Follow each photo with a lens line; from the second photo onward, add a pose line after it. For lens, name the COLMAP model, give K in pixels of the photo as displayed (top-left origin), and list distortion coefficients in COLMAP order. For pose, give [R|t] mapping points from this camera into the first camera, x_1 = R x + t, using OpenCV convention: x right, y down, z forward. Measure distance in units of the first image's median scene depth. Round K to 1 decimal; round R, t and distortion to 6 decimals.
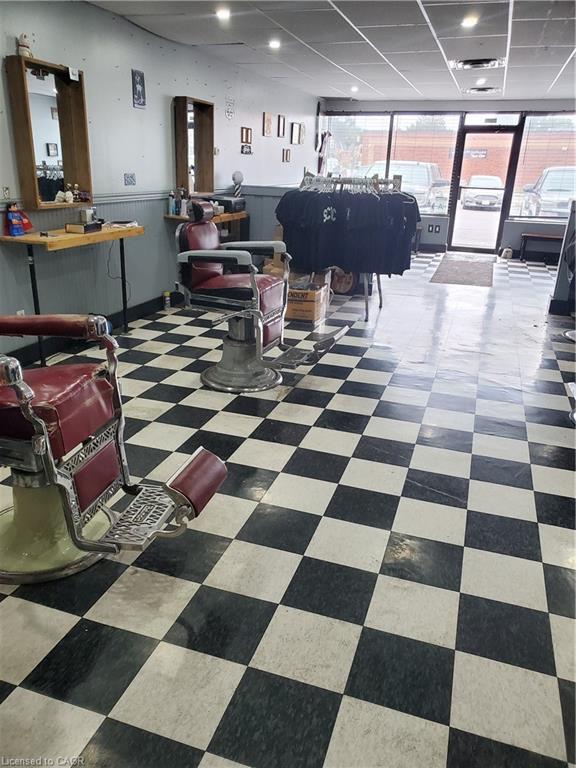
lens RADIAL K [[595.9, 0, 288.0], [0, 595.9, 384.0], [0, 0, 1]] dist [-0.001594, -0.007579]
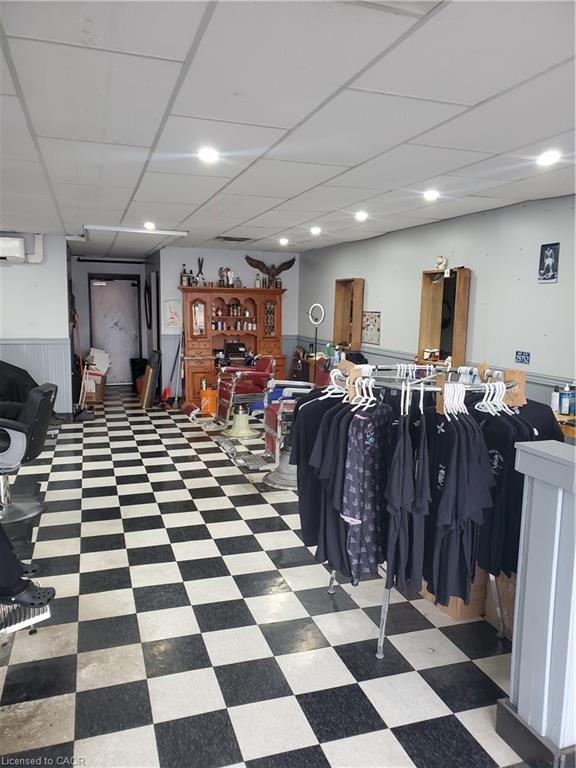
lens RADIAL K [[594.2, 0, 279.1], [0, 594.2, 384.6], [0, 0, 1]] dist [-0.002058, 0.003776]
pose [[-0.804443, 0.033817, -0.593066, 0.595998], [-0.247941, 0.888140, 0.386953, -0.579589], [0.539811, 0.458327, -0.706073, 1.493886]]
